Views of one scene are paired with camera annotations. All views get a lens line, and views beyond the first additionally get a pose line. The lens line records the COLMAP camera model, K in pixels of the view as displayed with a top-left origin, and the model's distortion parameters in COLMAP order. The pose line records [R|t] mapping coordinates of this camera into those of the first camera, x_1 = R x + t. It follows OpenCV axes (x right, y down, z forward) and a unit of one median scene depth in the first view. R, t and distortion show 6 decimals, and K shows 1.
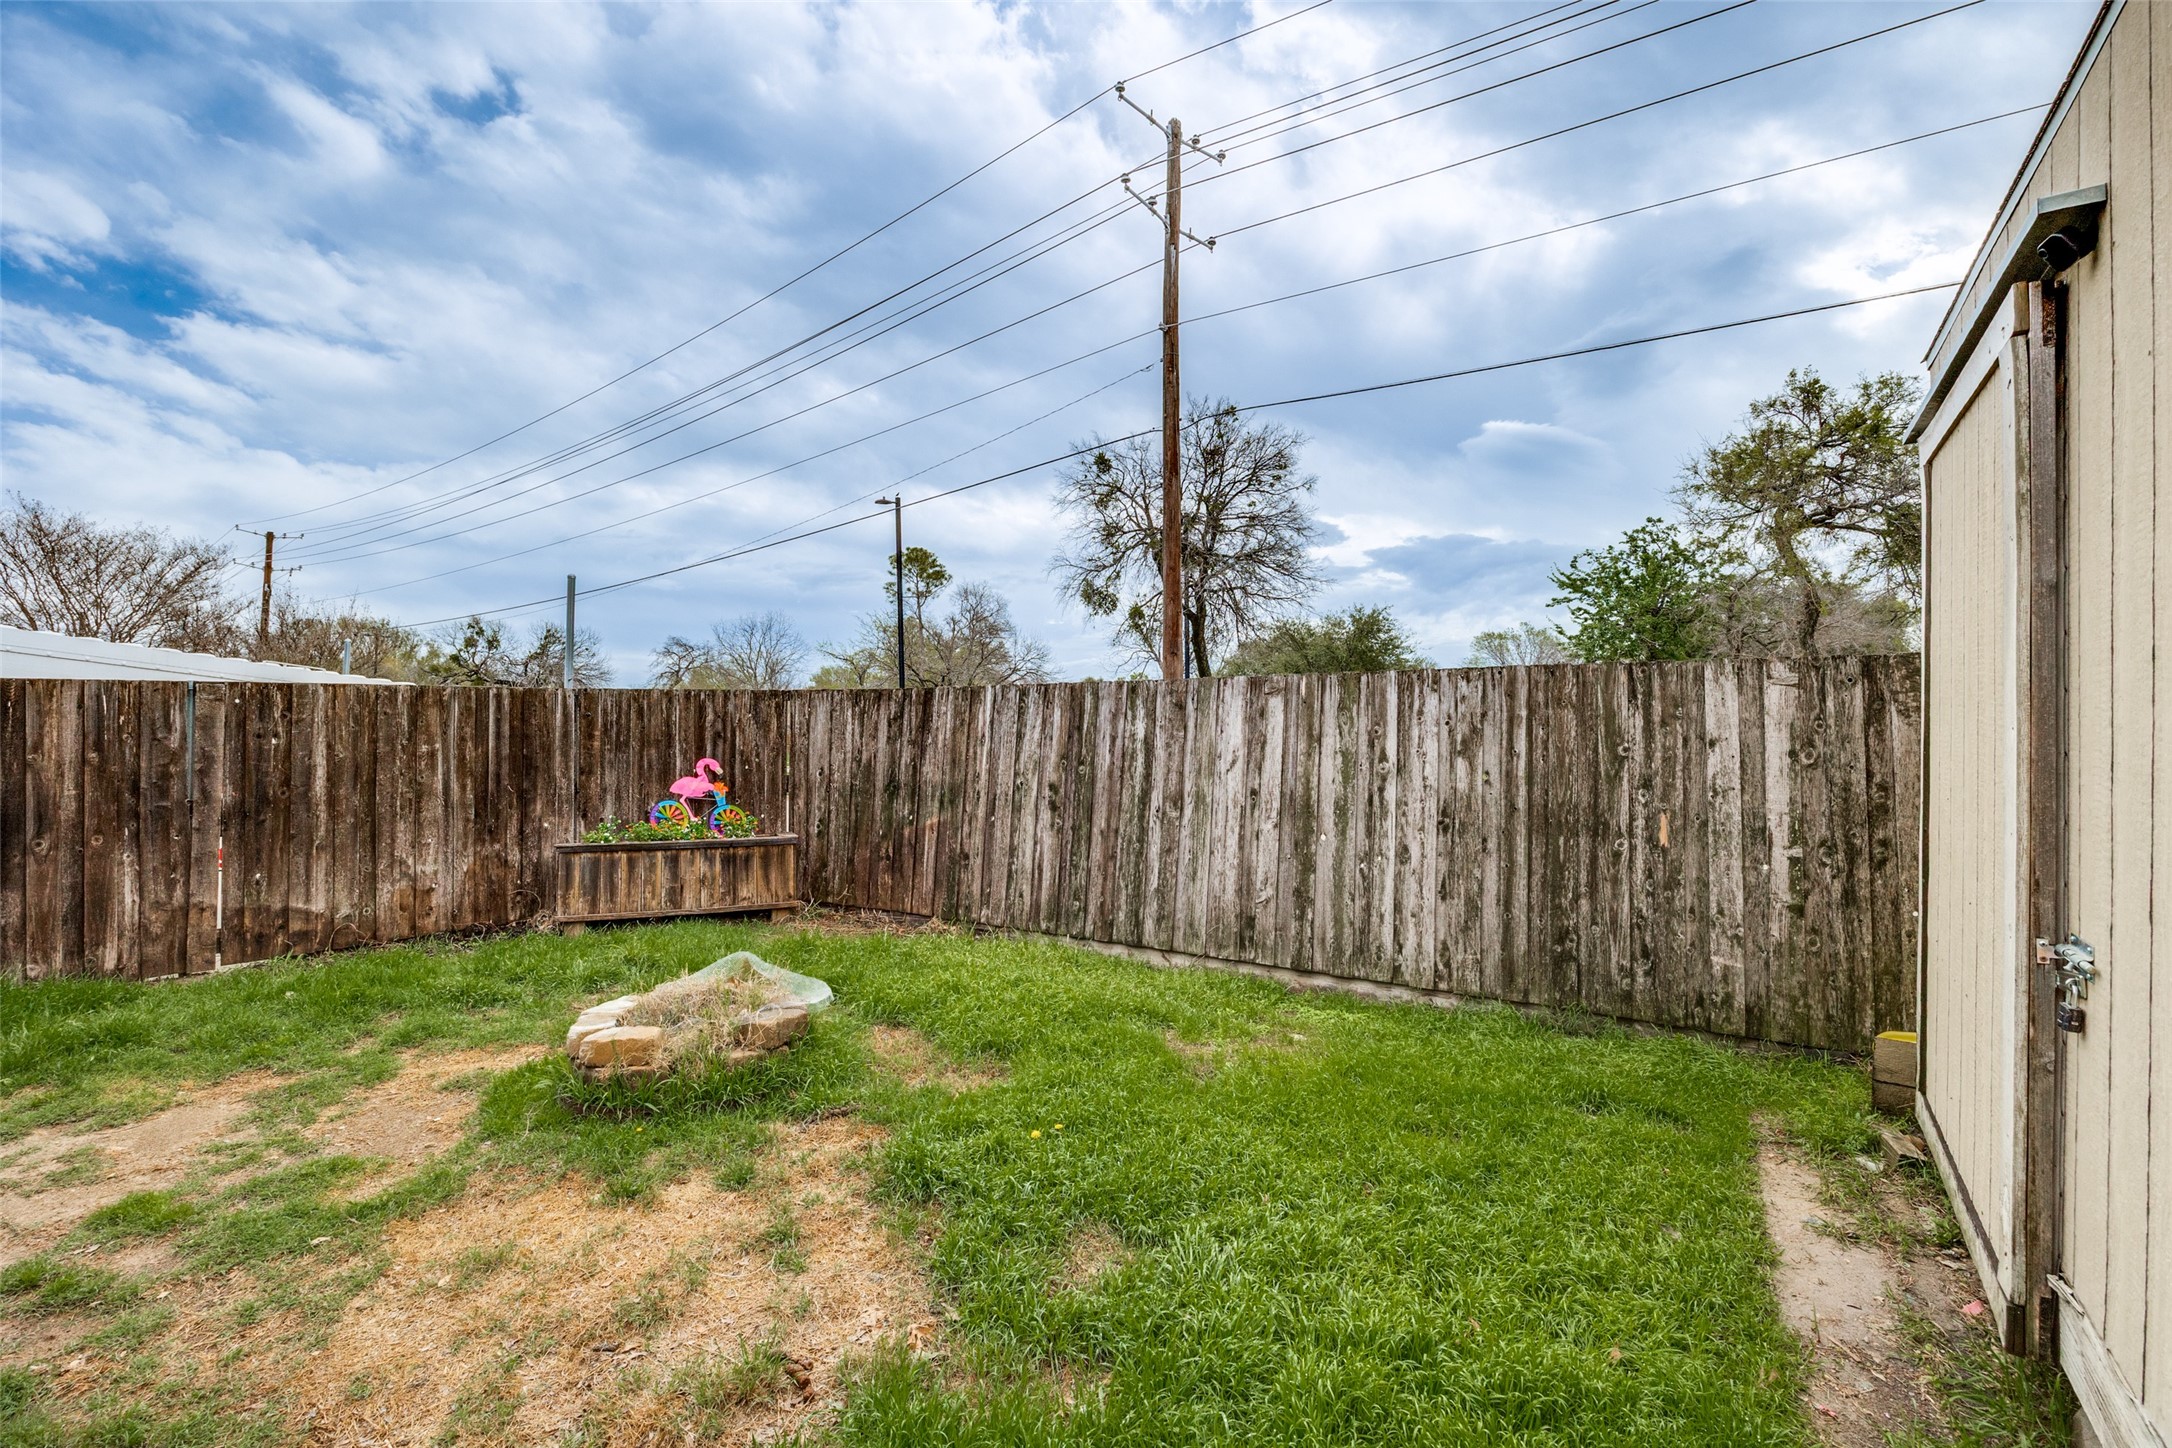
lens RADIAL K [[916.0, 0, 1092.4], [0, 916.0, 713.6], [0, 0, 1]] dist [-0.011312, 0.000520]
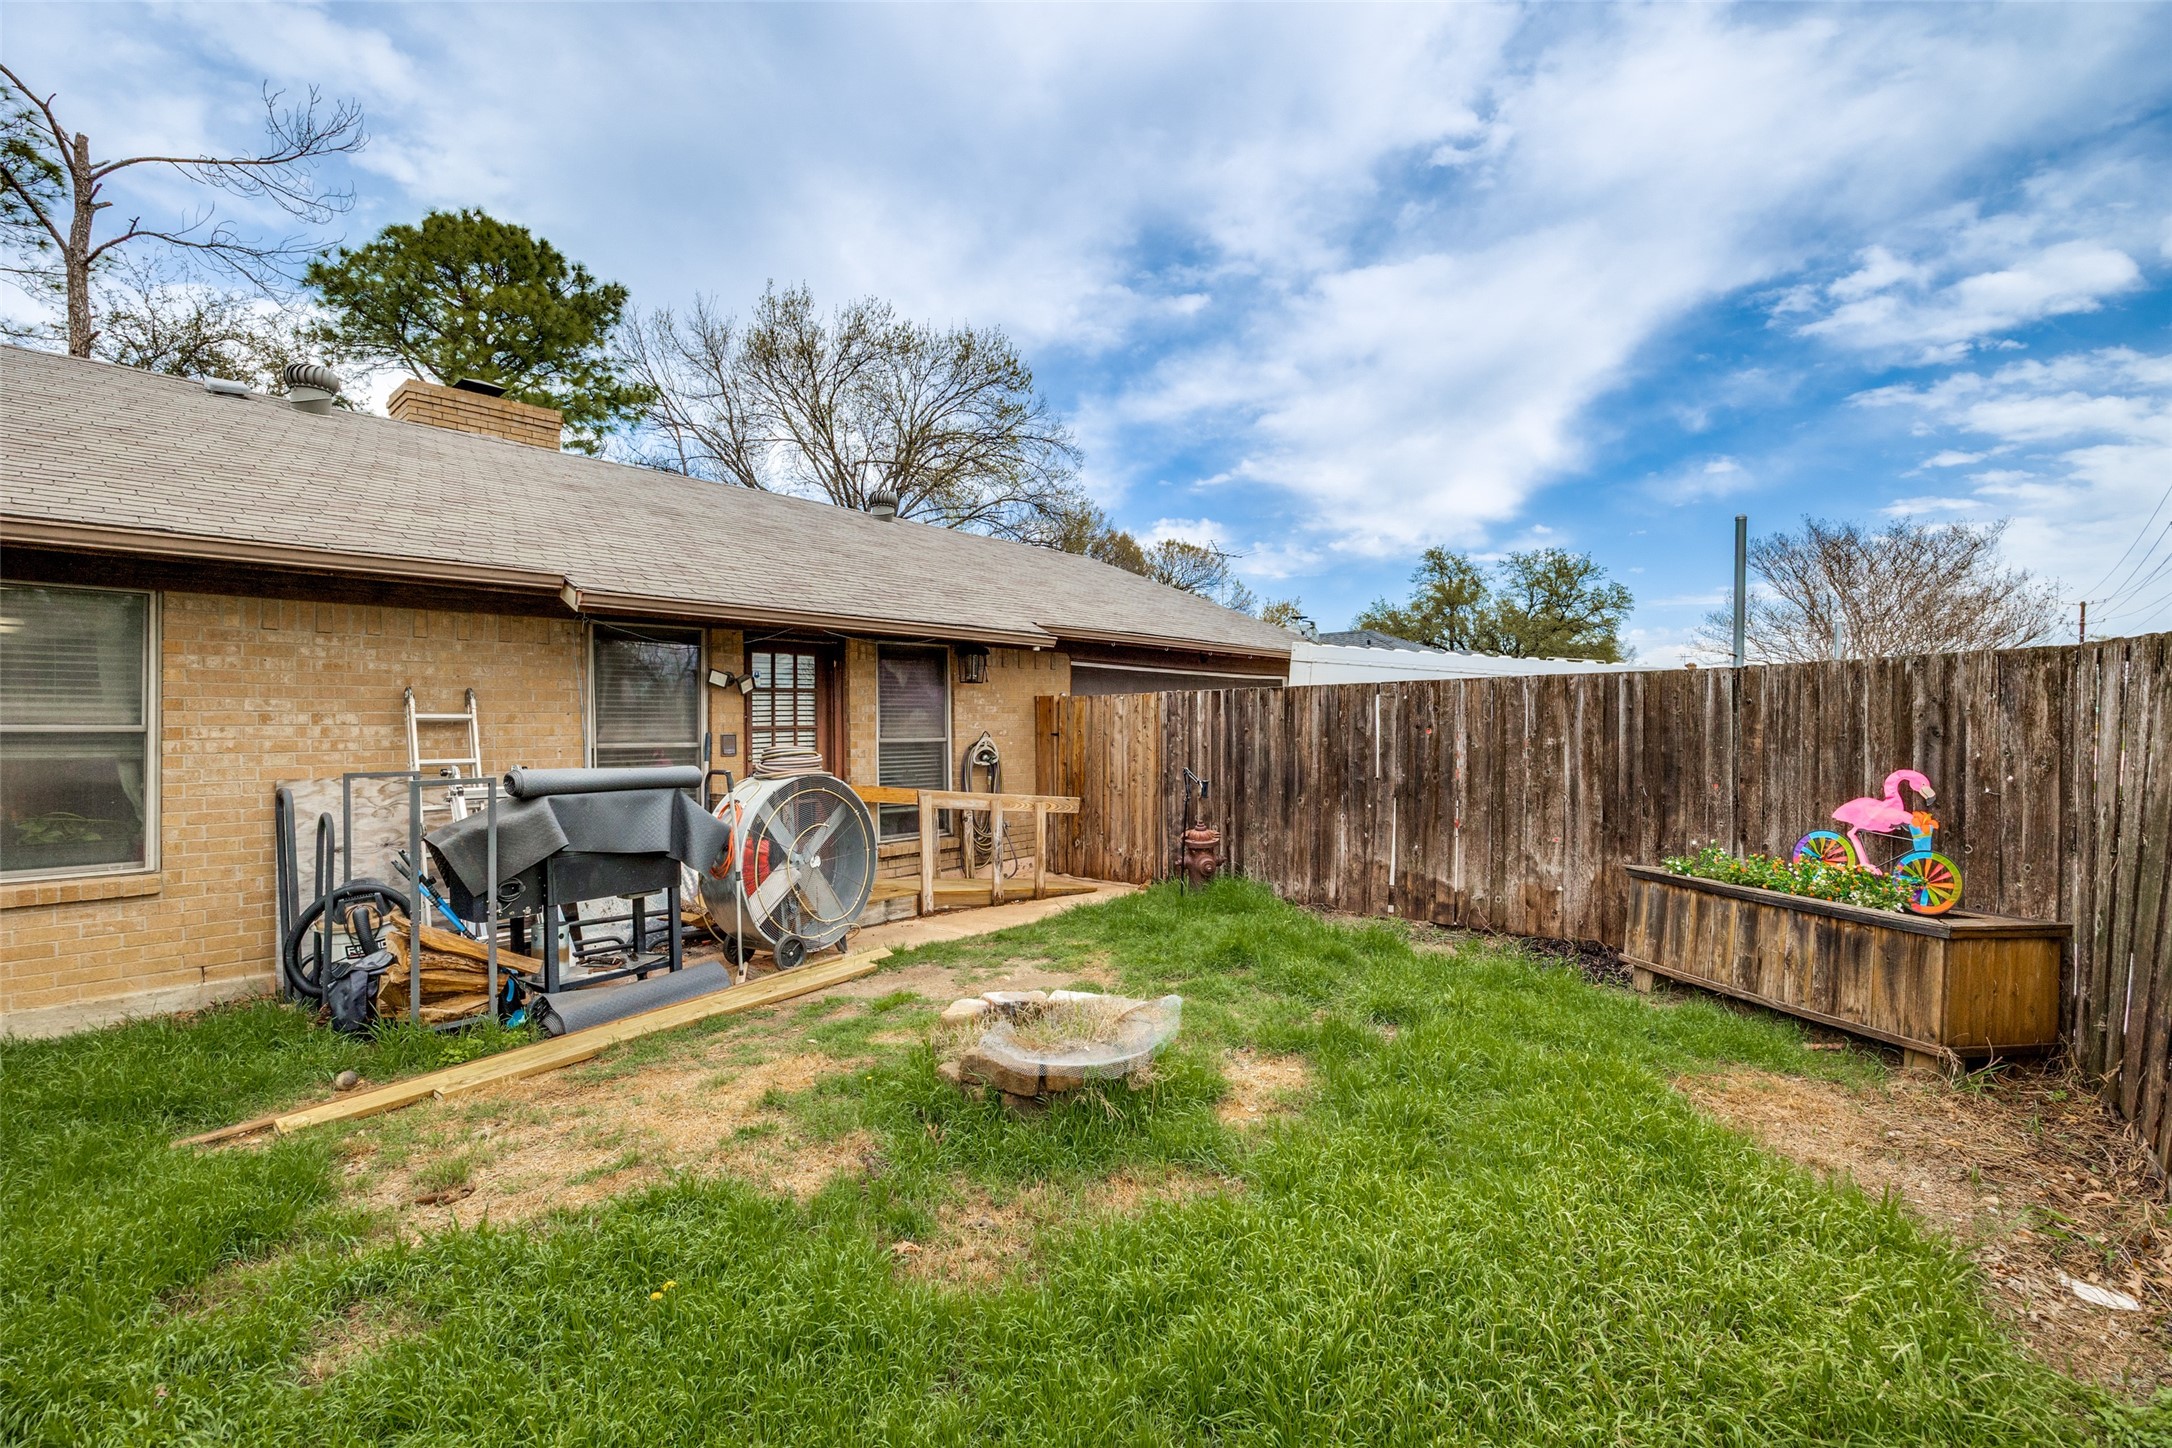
lens RADIAL K [[983.0, 0, 1147.6], [0, 983.0, 725.5], [0, 0, 1]] dist [-0.004260, -0.000111]
pose [[-0.087019, 0.007253, -0.996180, 0.308214], [0.017470, 0.999831, 0.005754, 0.008590], [0.996053, -0.016902, -0.087131, 0.656597]]
